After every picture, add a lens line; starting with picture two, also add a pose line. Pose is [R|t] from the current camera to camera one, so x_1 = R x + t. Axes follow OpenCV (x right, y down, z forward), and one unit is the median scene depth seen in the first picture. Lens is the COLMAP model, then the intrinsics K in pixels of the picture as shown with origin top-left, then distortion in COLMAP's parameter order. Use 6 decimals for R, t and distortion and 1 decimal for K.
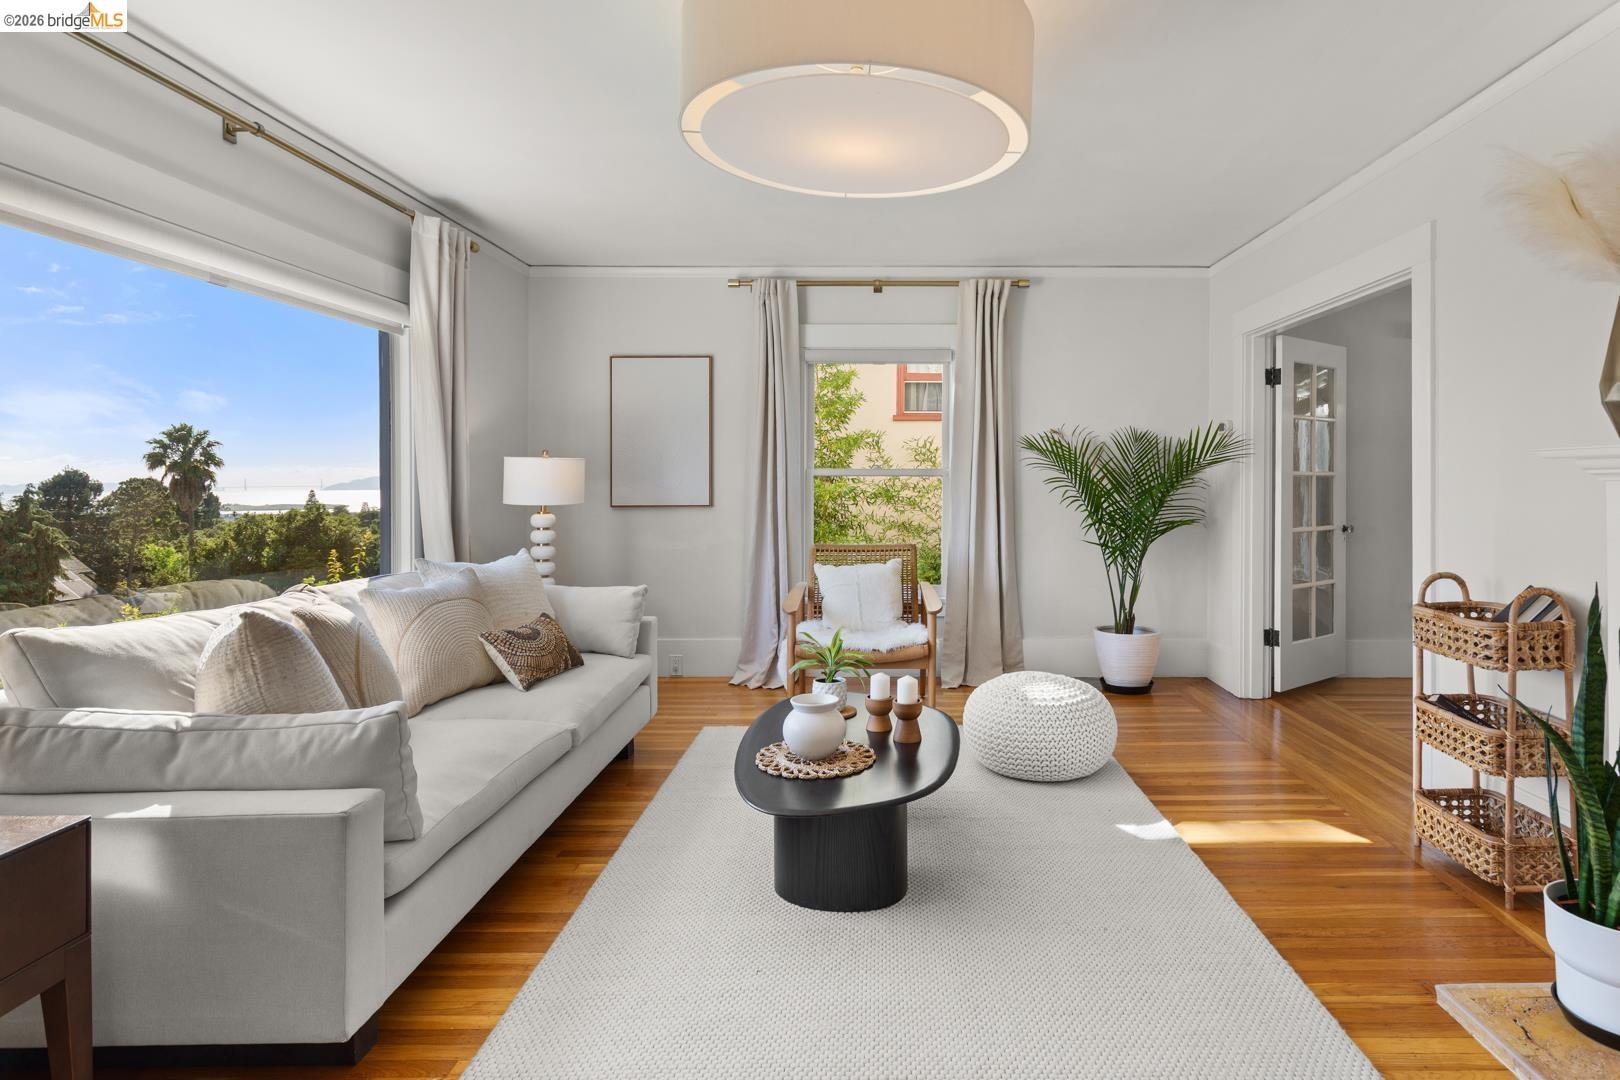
lens RADIAL K [[881.6, 0, 876.7], [0, 881.6, 479.1], [0, 0, 1]] dist [0.007229, -0.001848]
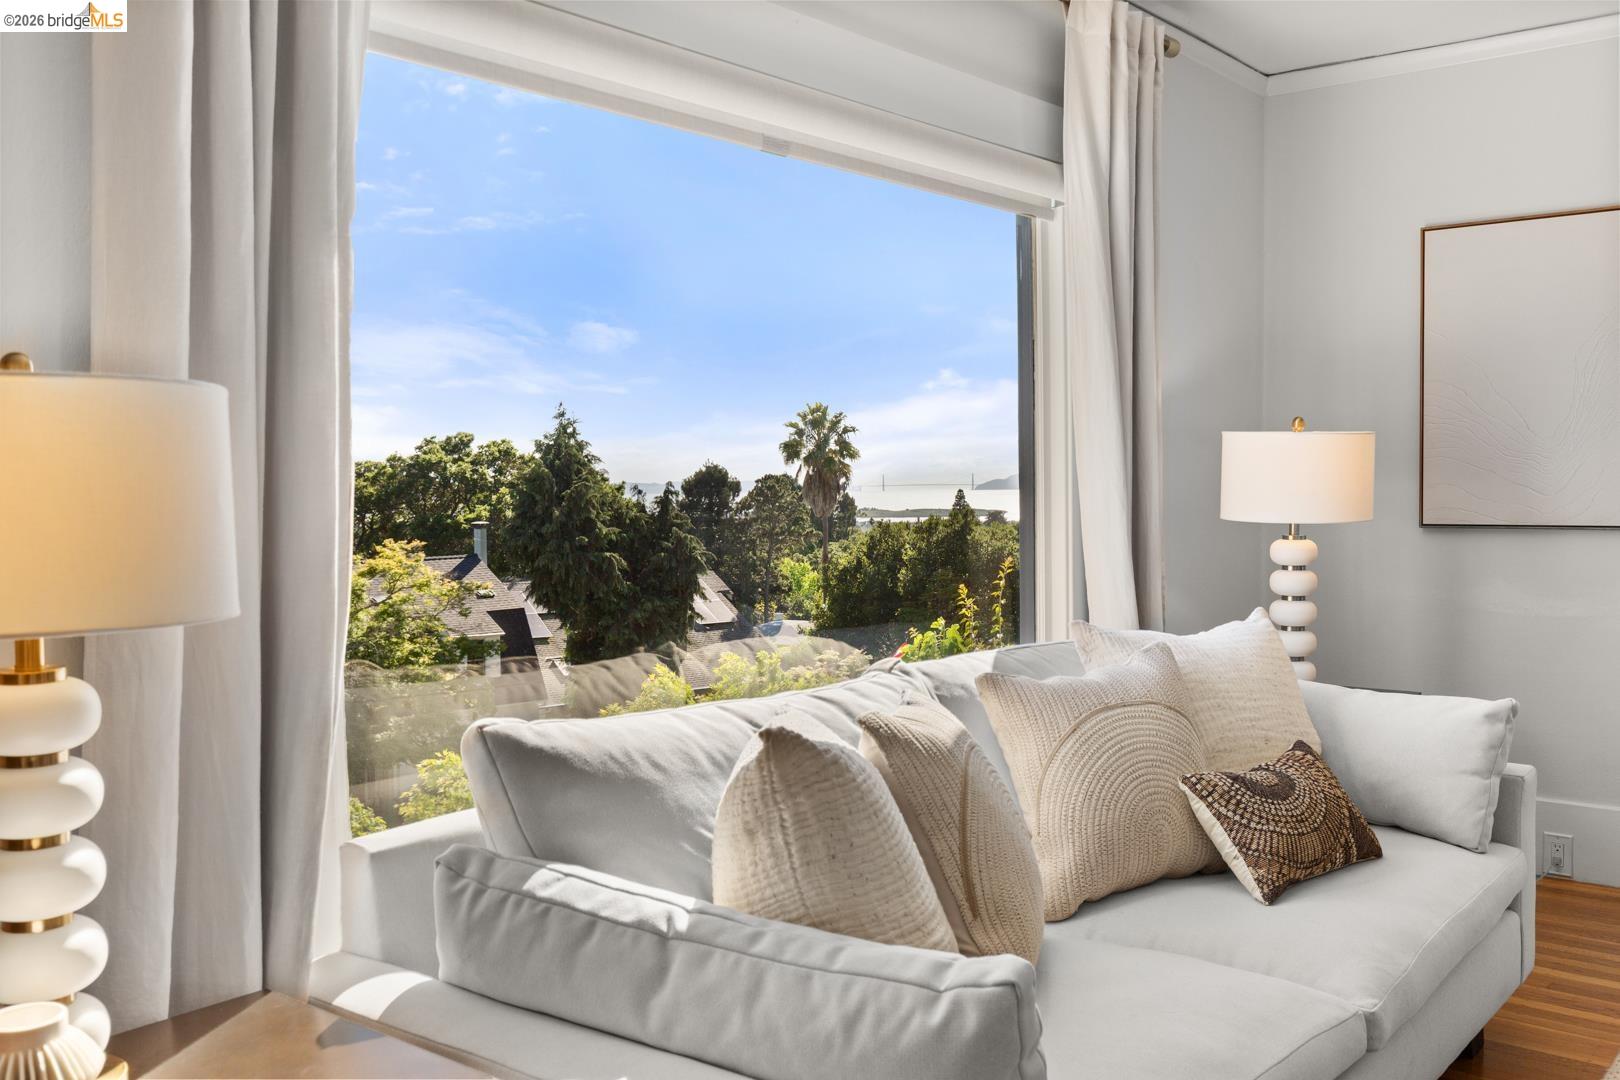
lens RADIAL K [[1450.0, 0, 825.8], [0, 1450.0, 523.4], [0, 0, 1]] dist [-0.003923, 0.021557]
pose [[0.789509, 0.014646, -0.613564, -0.079571], [0.007285, 0.999421, 0.033230, -0.000650], [0.613696, -0.030705, 0.788945, 0.174039]]
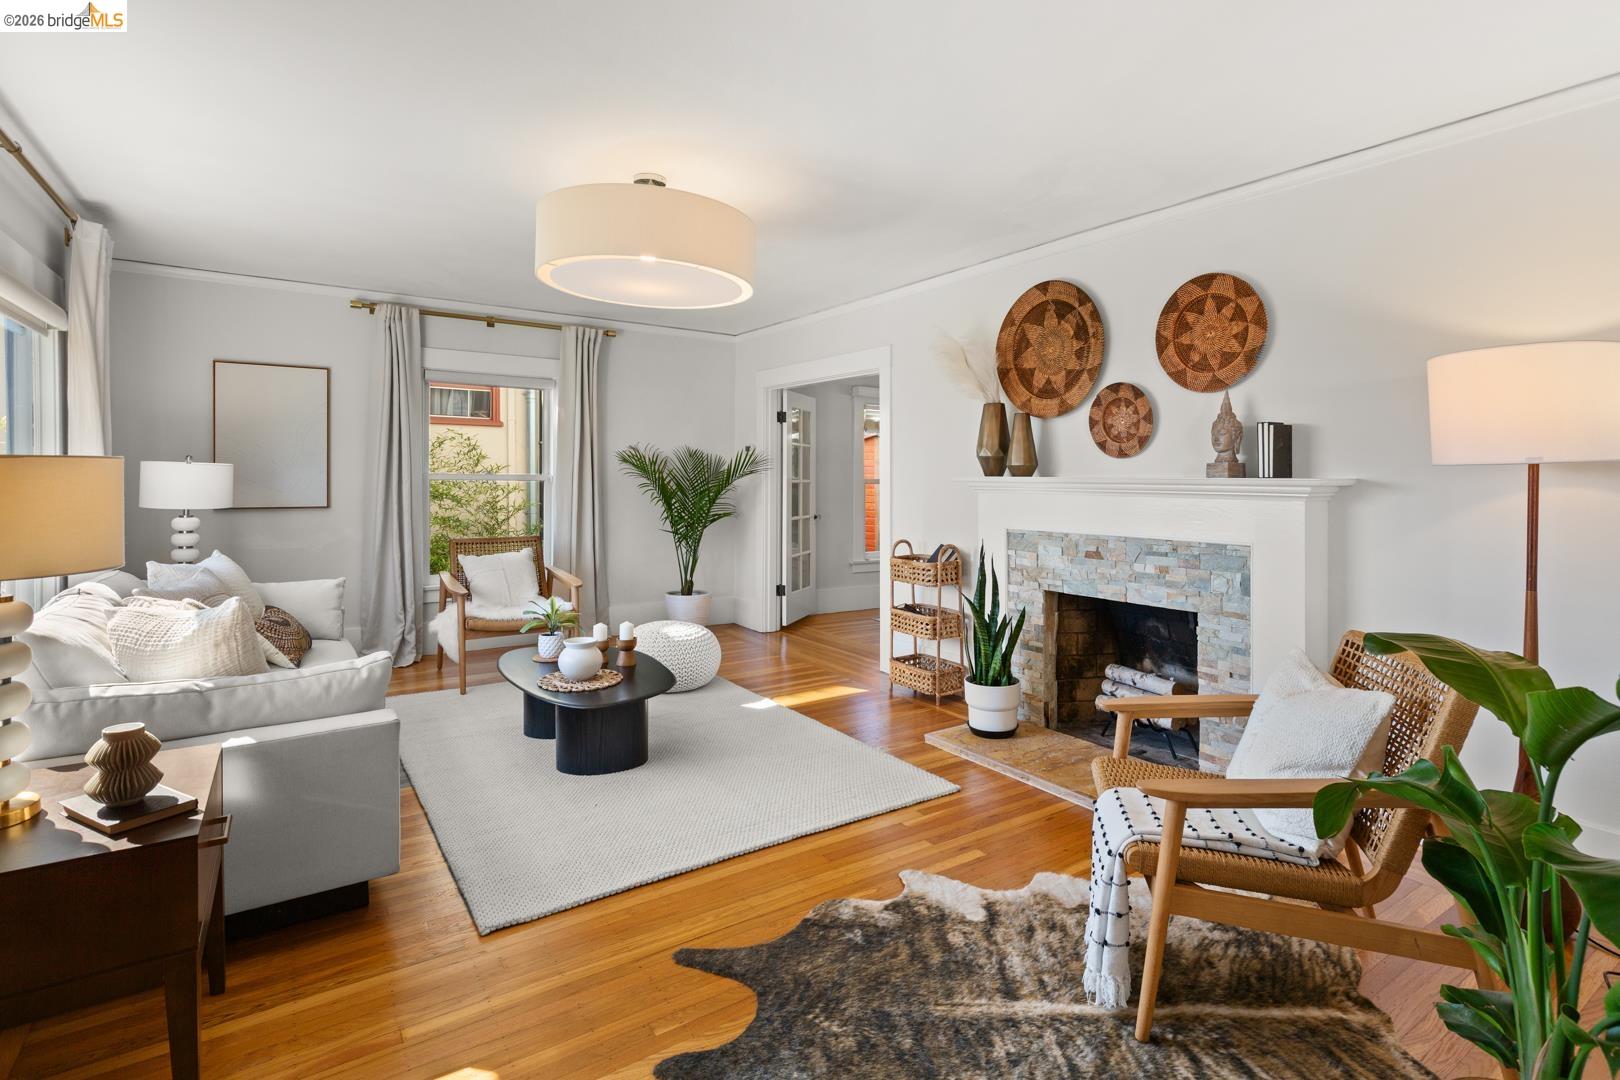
lens RADIAL K [[824.0, 0, 827.7], [0, 824.0, 478.9], [0, 0, 1]] dist [0.001181, -0.001259]
pose [[0.820378, 0.007755, 0.571769, -0.357407], [-0.010679, 0.999941, 0.001759, -0.017358], [-0.571722, -0.007549, 0.820413, -0.244676]]
